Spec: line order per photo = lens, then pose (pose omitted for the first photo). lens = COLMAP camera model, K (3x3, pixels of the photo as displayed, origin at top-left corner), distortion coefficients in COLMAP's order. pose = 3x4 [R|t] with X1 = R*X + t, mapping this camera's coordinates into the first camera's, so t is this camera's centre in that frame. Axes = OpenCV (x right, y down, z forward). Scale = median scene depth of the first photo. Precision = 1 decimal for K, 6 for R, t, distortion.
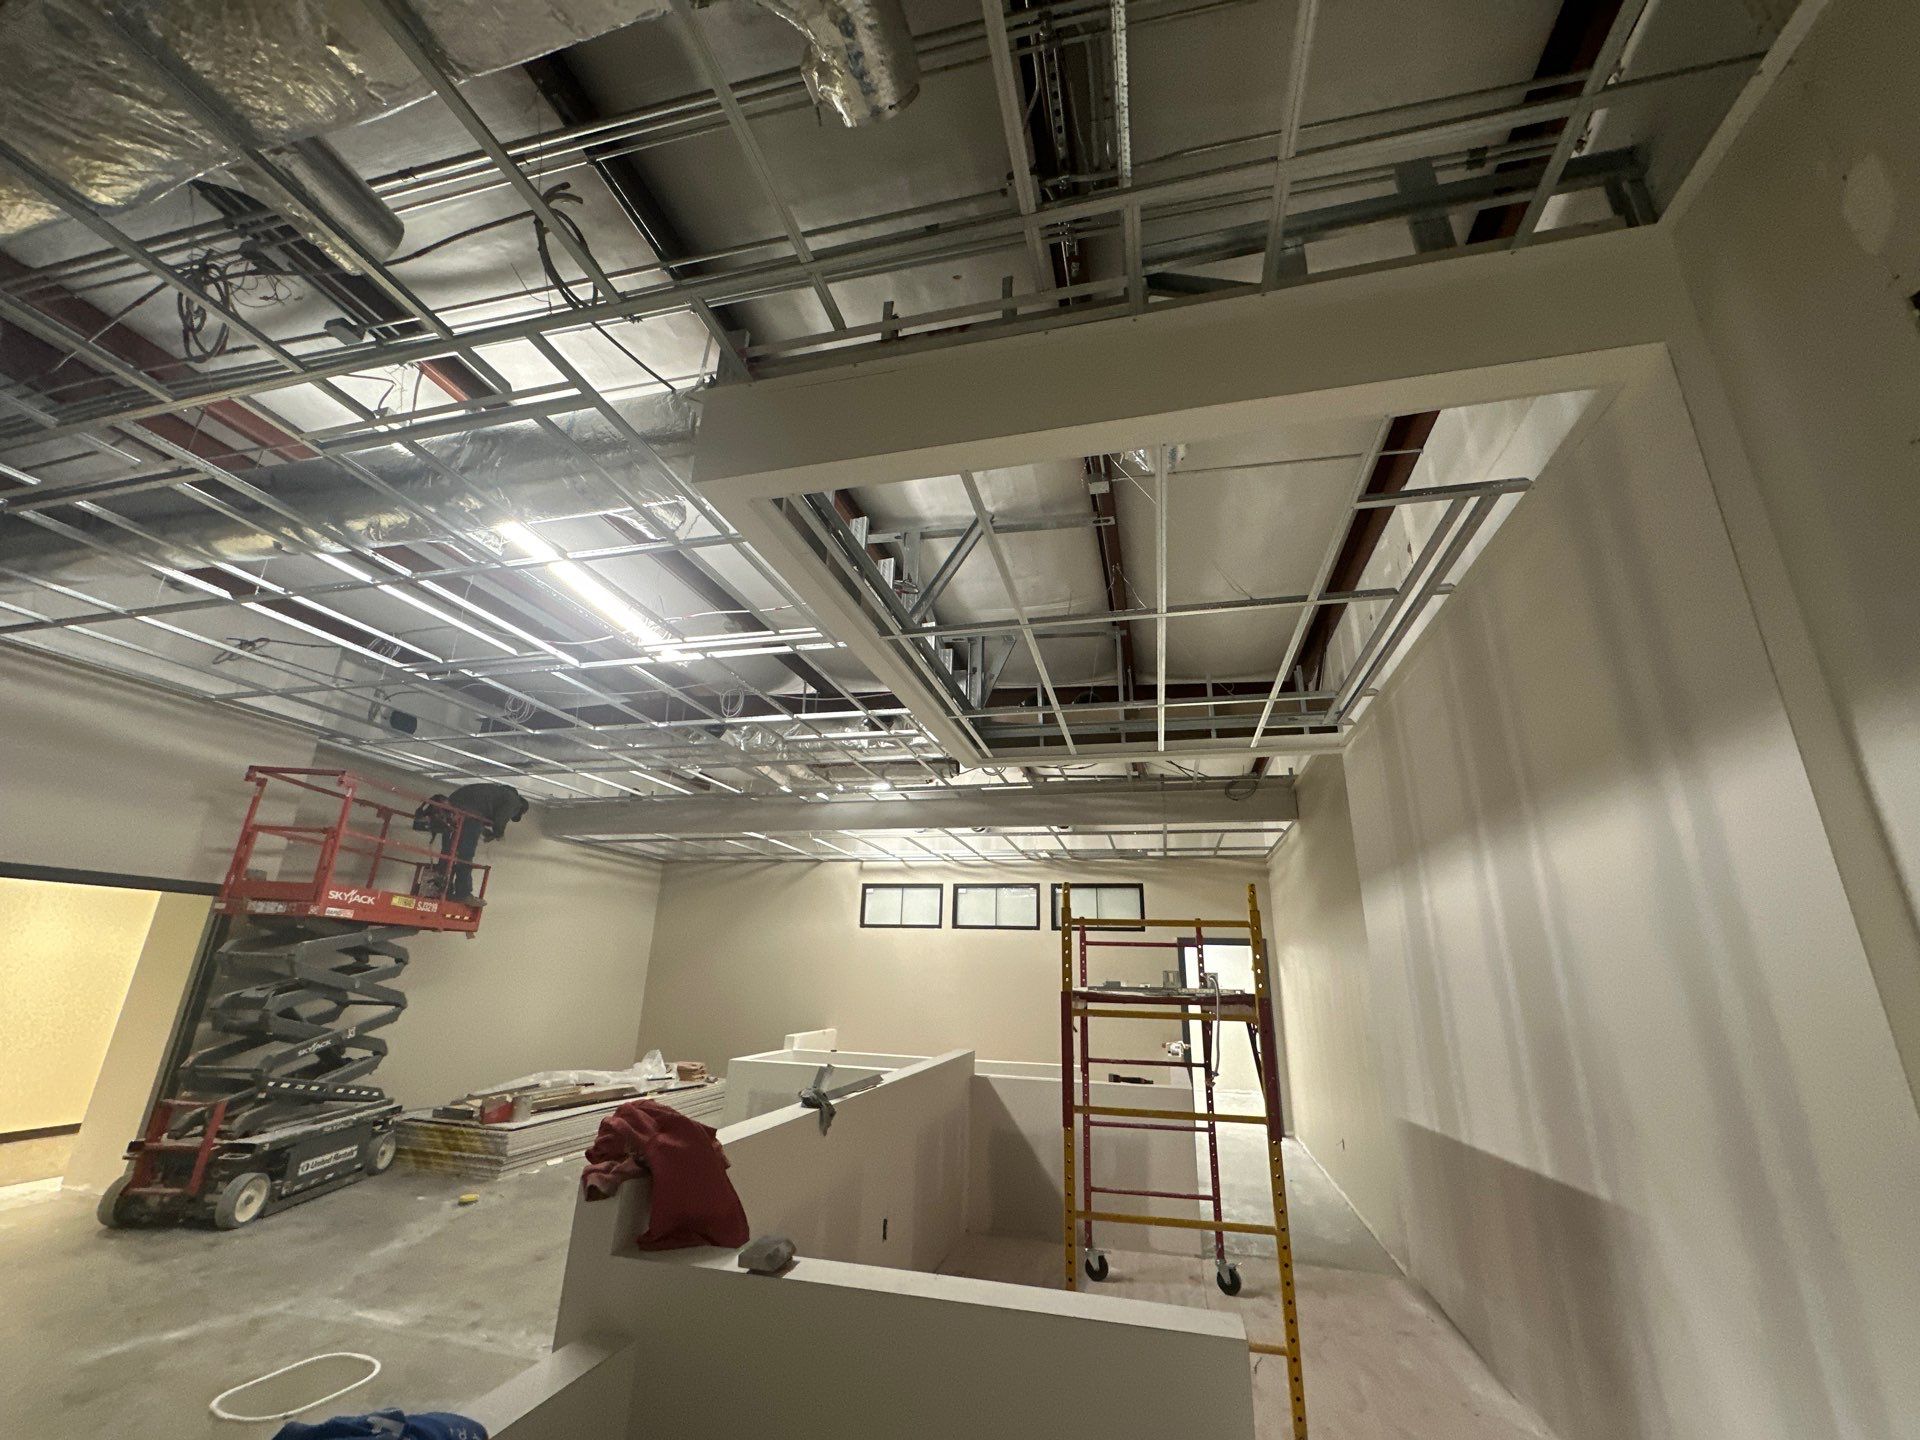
lens RADIAL K [[765.0, 0, 958.0], [0, 765.0, 722.0], [0, 0, 1]] dist [-0.002309, -0.000089]
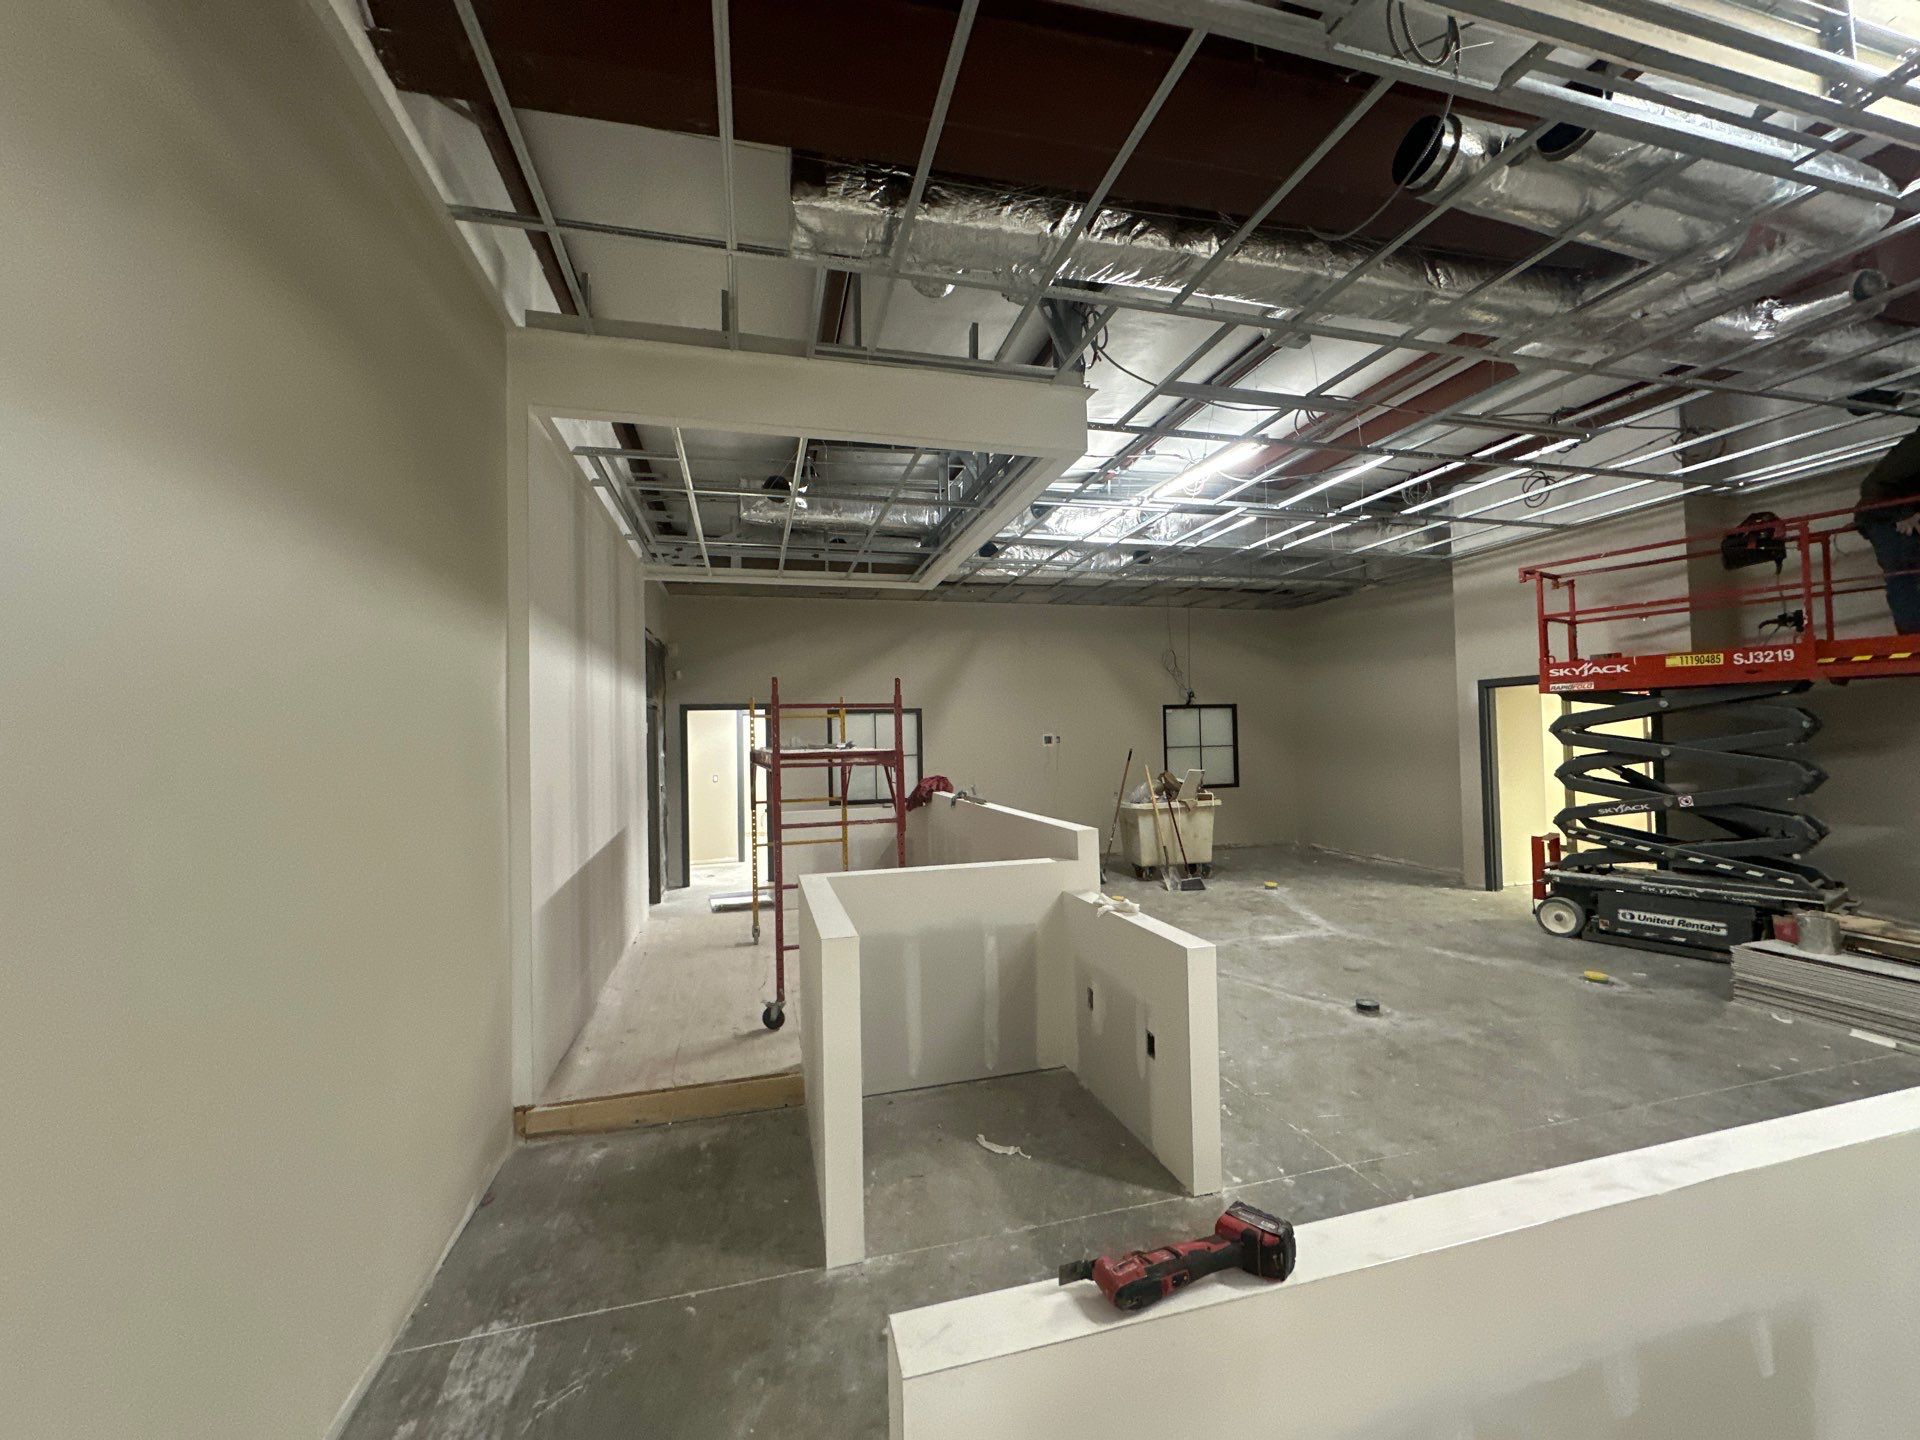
lens RADIAL K [[765.0, 0, 958.0], [0, 765.0, 722.0], [0, 0, 1]] dist [-0.002309, -0.000089]
pose [[-0.872955, -0.019312, -0.487418, 0.582871], [0.150892, 0.939518, -0.307469, 0.639043], [0.463876, -0.341955, -0.817243, 1.883624]]
